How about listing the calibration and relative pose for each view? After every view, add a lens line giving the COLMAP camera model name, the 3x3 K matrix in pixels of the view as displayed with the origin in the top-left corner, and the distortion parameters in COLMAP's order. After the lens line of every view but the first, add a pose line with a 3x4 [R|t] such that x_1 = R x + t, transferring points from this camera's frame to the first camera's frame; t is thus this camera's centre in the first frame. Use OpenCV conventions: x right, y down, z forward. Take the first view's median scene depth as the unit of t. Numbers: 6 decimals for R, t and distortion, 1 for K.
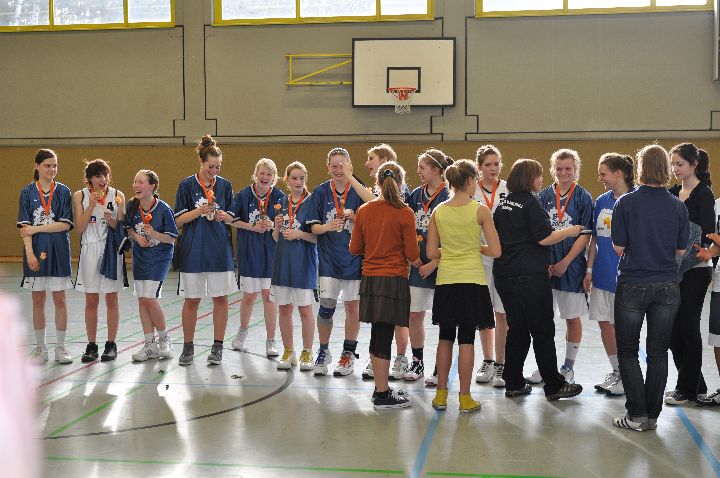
lens RADIAL K [[1033.5, 0, 367.1], [0, 1033.5, 237.7], [0, 0, 1]] dist [0.010957, 0.000000]
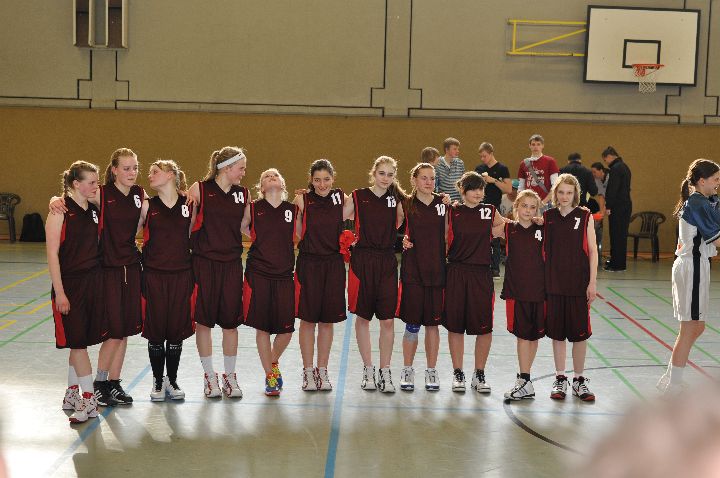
lens RADIAL K [[1128.6, 0, 365.6], [0, 1128.6, 239.6], [0, 0, 1]] dist [0.047488, 0.000000]
pose [[0.985937, 0.018728, 0.166063, -0.363820], [-0.021769, 0.999627, 0.016507, -0.001673], [-0.165692, -0.019890, 0.985977, 0.059103]]
